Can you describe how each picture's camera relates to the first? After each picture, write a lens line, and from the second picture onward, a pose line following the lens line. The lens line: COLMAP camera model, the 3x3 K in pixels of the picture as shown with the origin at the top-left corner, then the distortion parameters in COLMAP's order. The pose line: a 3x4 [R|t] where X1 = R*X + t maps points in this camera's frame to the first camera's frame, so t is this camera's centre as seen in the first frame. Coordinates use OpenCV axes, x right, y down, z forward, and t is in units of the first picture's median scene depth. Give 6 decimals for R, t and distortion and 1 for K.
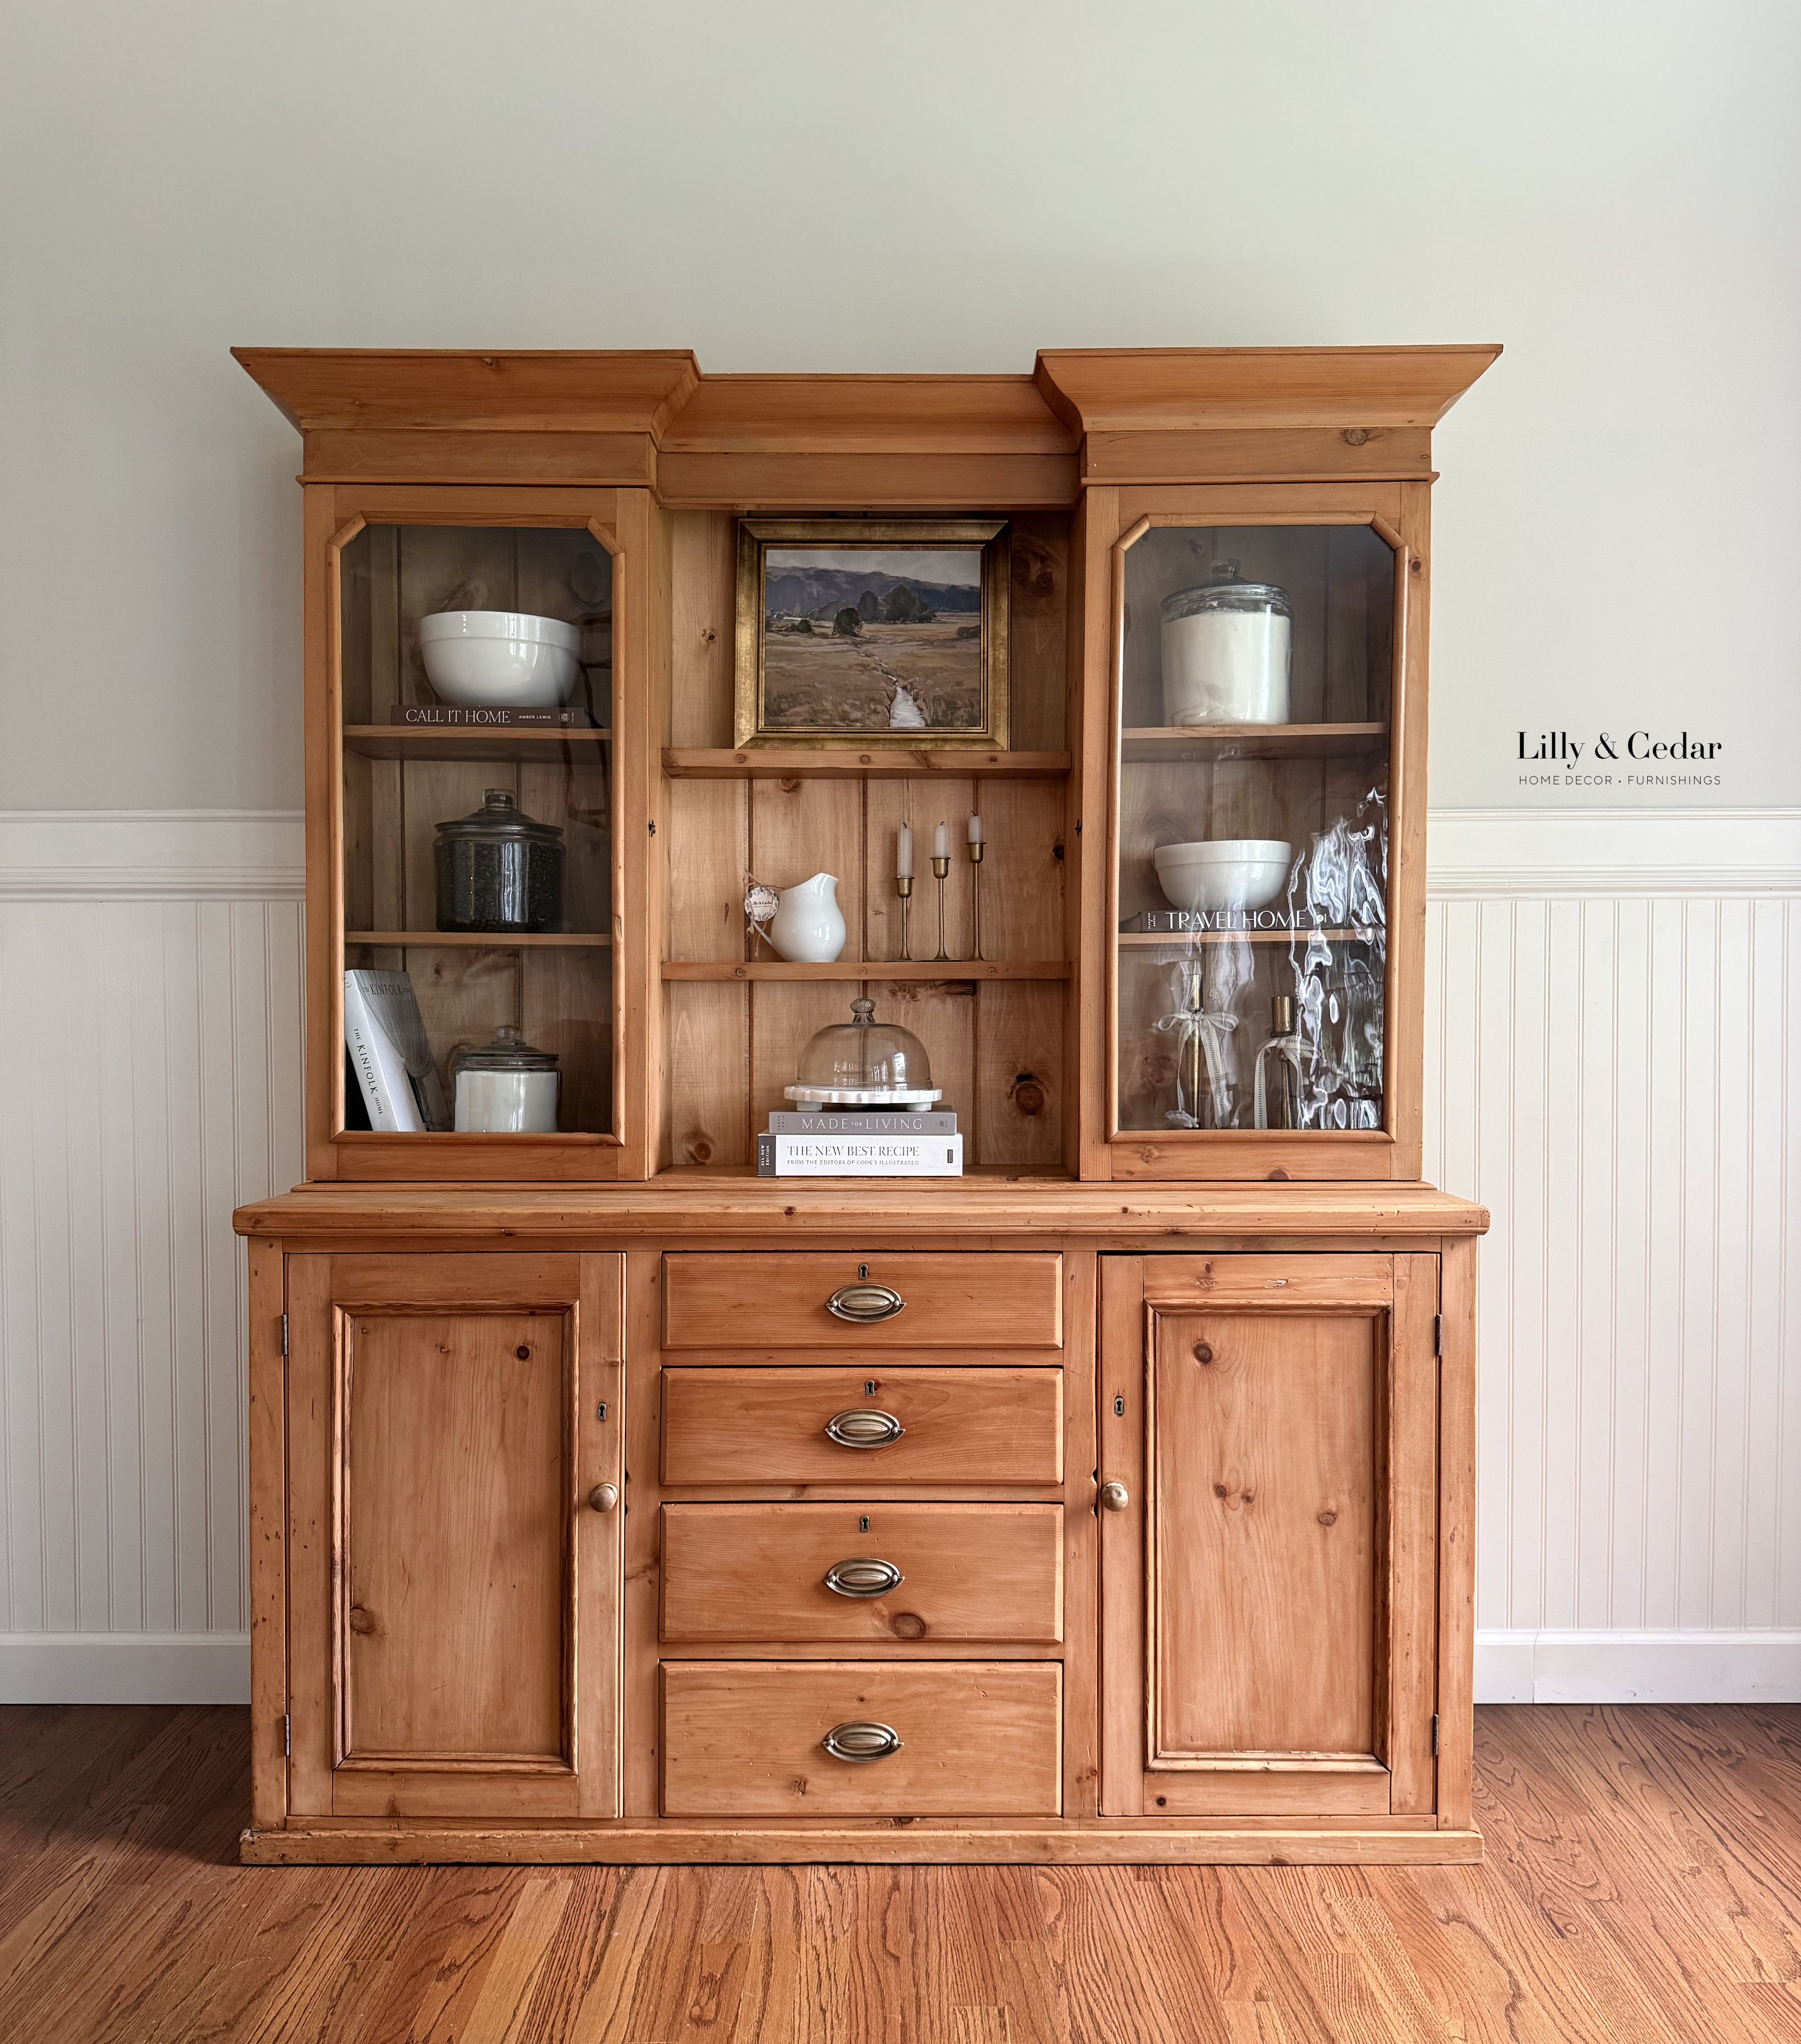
lens RADIAL K [[1693.0, 0, 925.8], [0, 1693.0, 1065.6], [0, 0, 1]] dist [0.049133, -0.041357]
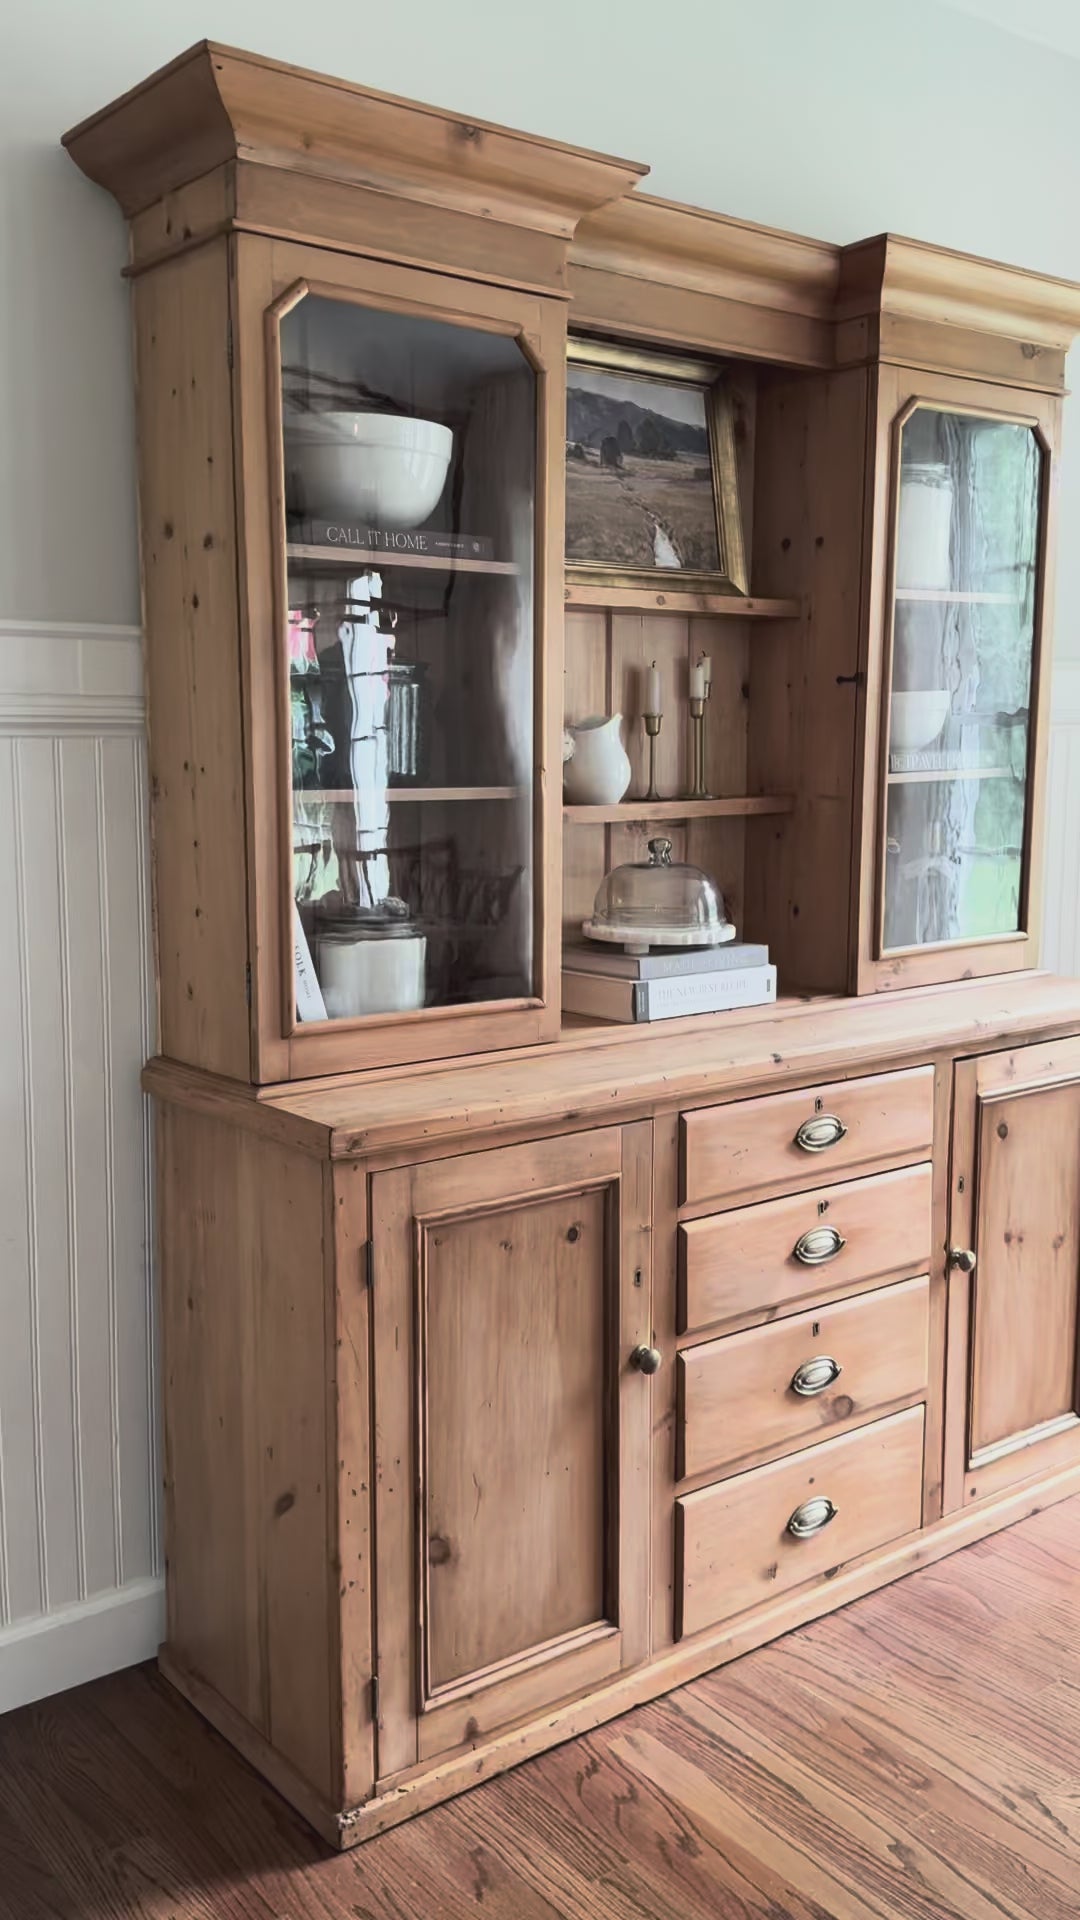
lens RADIAL K [[1639.1, 0, 541.0], [0, 1639.1, 961.4], [0, 0, 1]] dist [0.057414, -0.050600]
pose [[0.784031, -0.086638, 0.614646, -0.801684], [0.017789, 0.992941, 0.117269, -0.093129], [-0.620467, -0.081009, 0.780037, 0.295901]]
